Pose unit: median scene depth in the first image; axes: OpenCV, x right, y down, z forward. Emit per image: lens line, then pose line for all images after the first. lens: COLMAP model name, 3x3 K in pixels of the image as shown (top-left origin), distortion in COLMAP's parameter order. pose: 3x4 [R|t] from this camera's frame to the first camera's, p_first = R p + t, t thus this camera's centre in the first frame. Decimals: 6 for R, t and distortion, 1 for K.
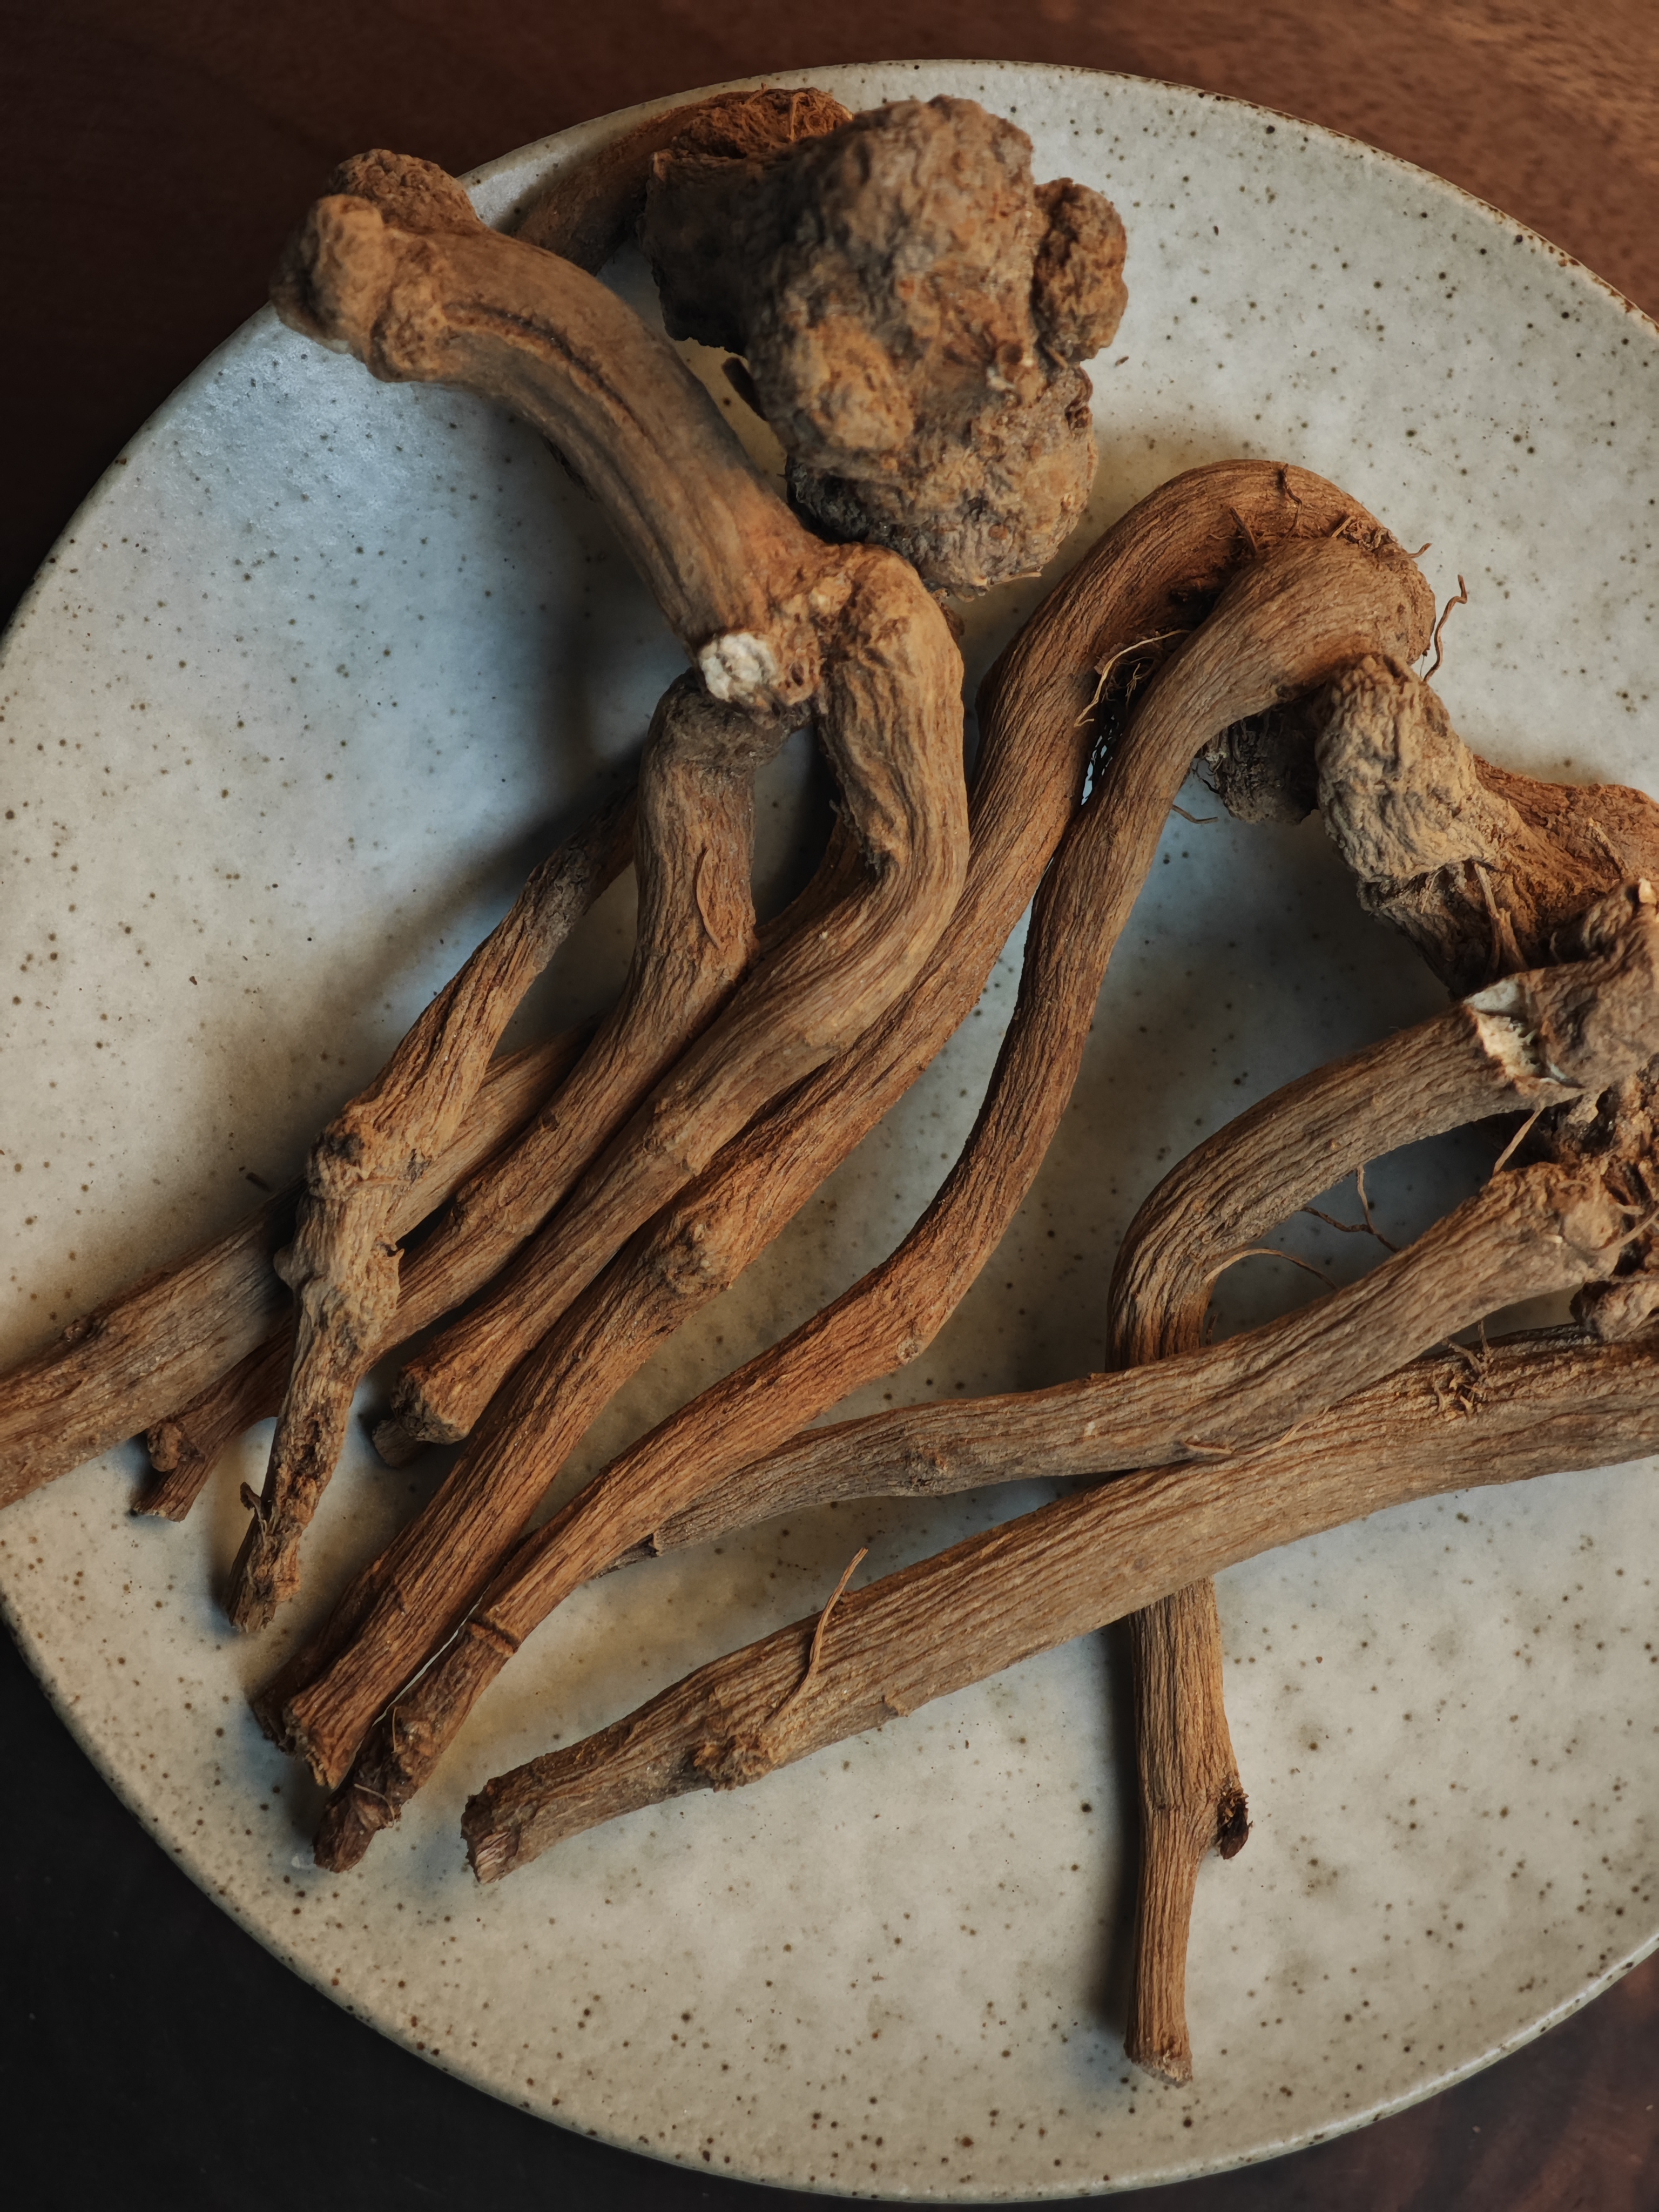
lens RADIAL K [[4796.6, 0, 829.5], [0, 4796.6, 1106.0], [0, 0, 1]] dist [0.227049, -0.105848]
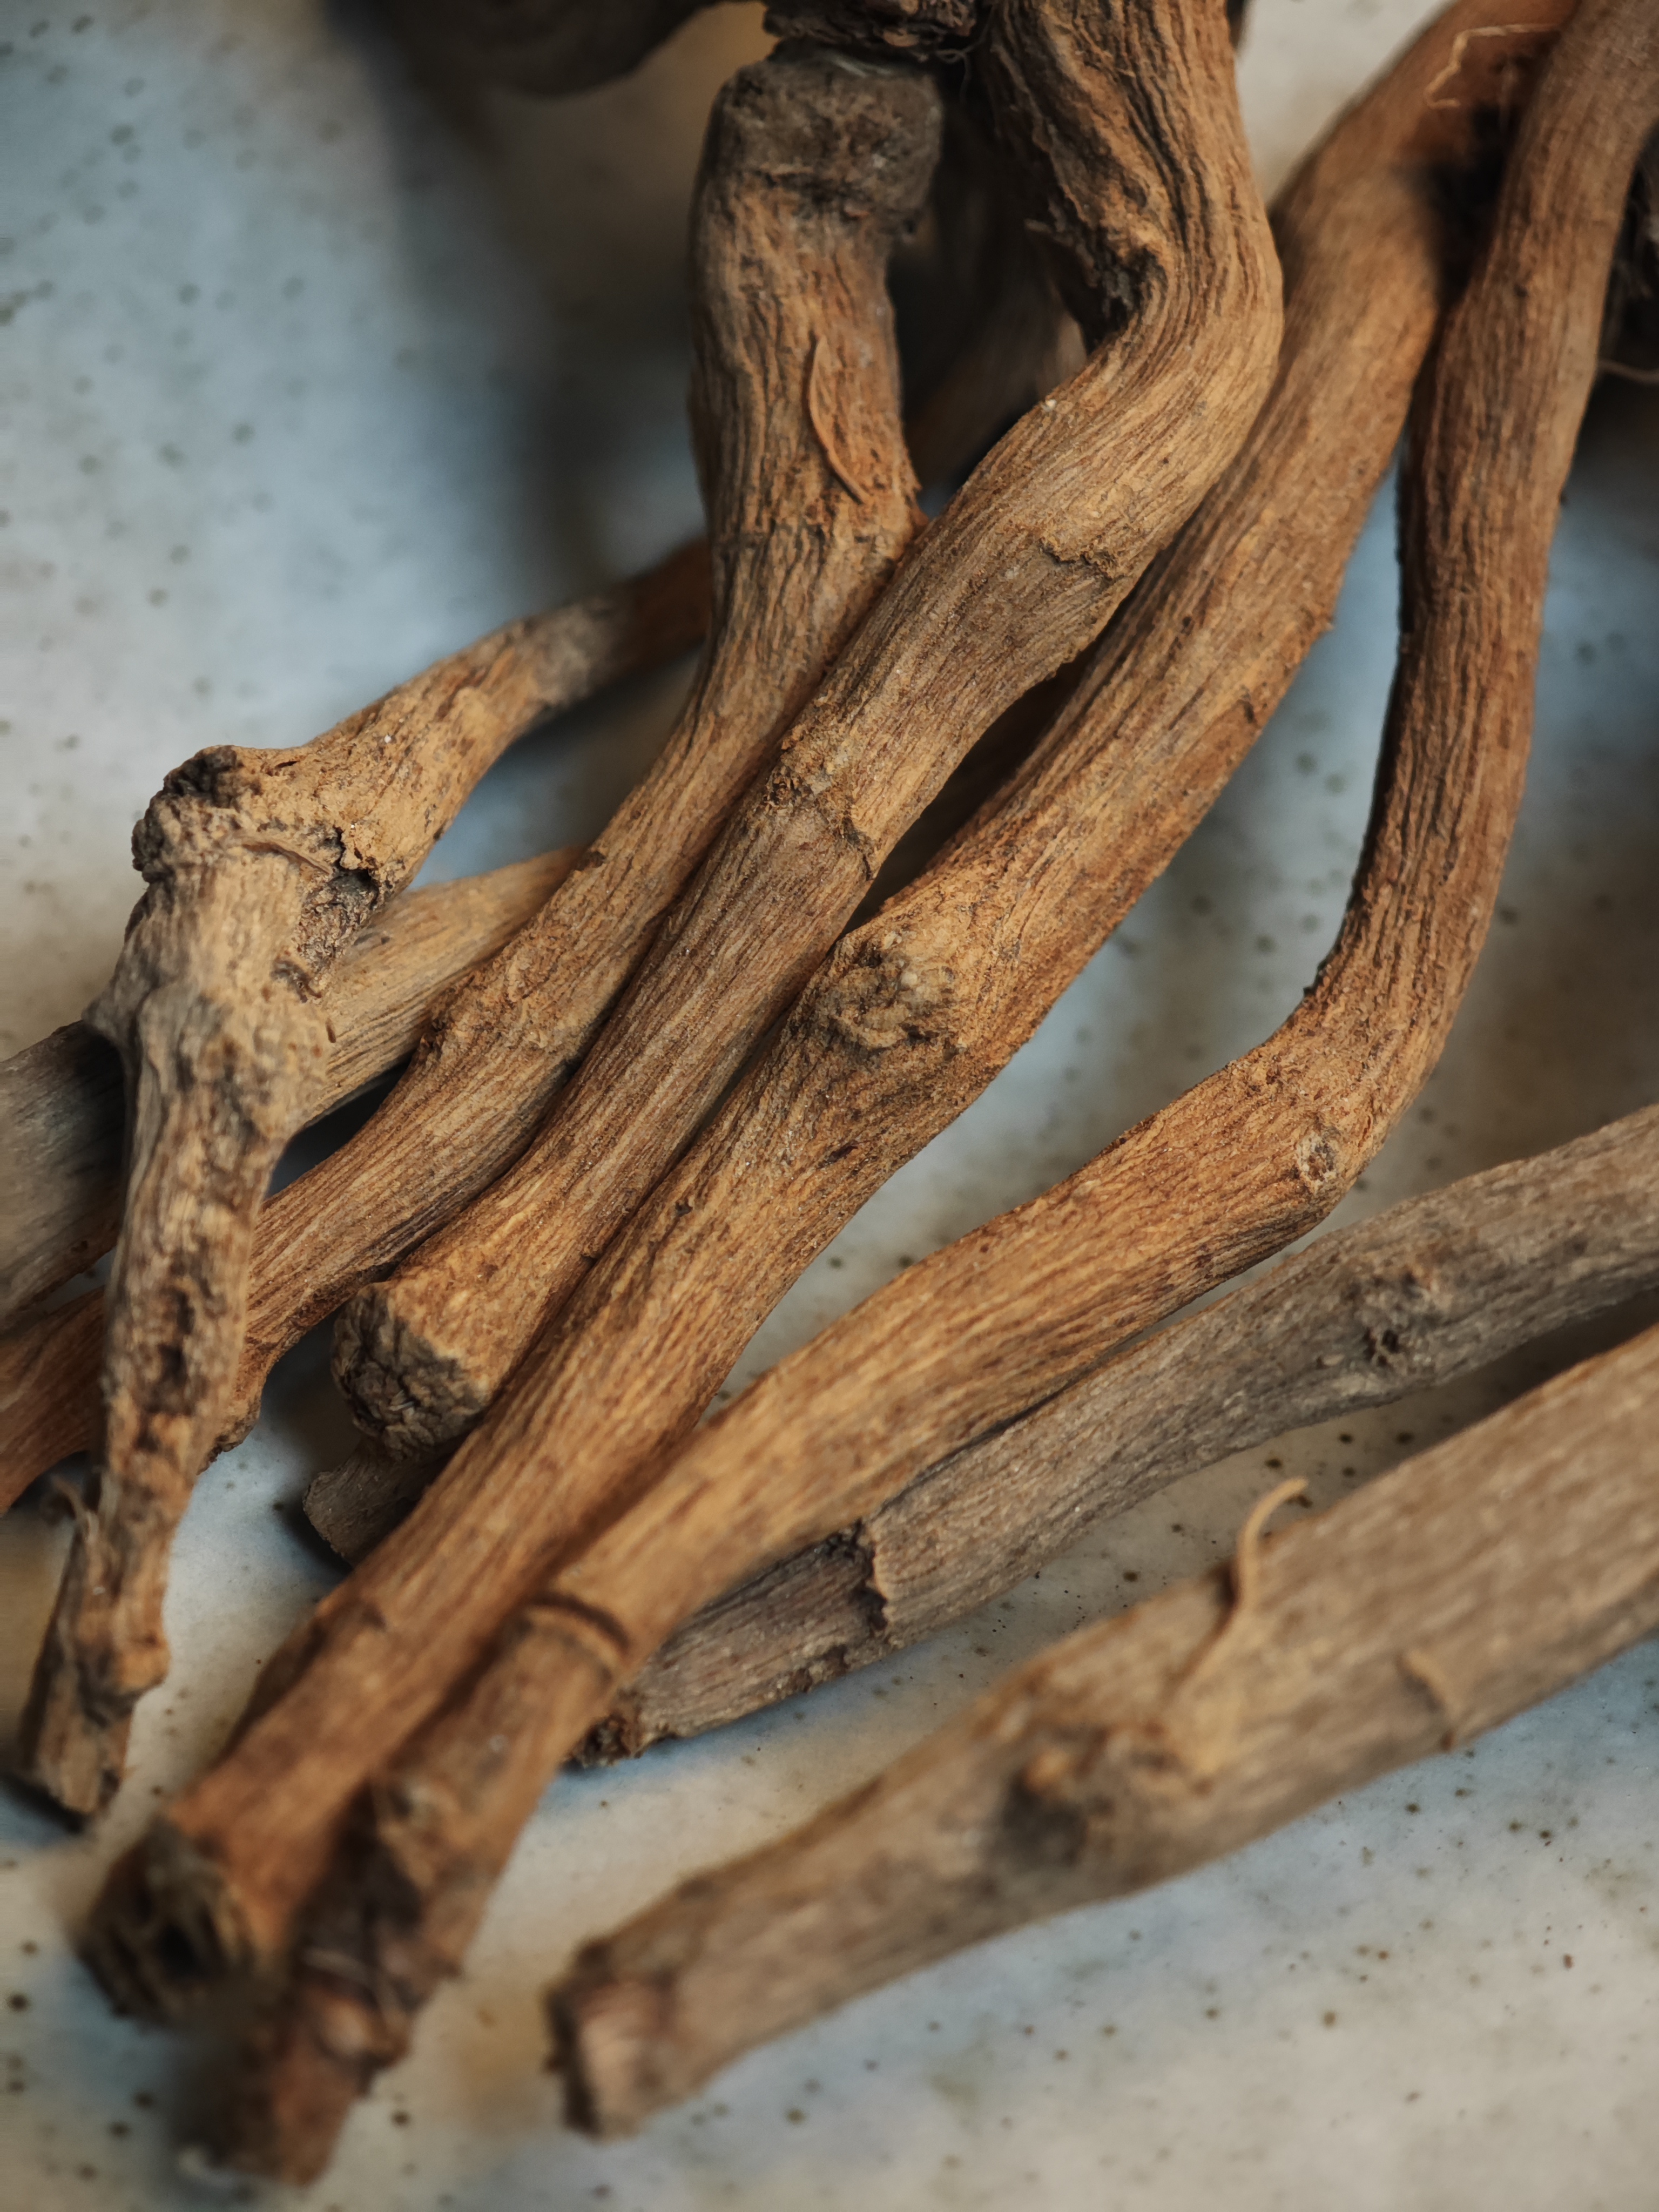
lens RADIAL K [[4849.6, 0, 829.5], [0, 4849.6, 1106.0], [0, 0, 1]] dist [0.343316, -2.566336]
pose [[0.992623, -0.110607, 0.049647, -0.062350], [0.120384, 0.850676, -0.511721, 0.314007], [0.014366, 0.513923, 0.857716, 0.551283]]
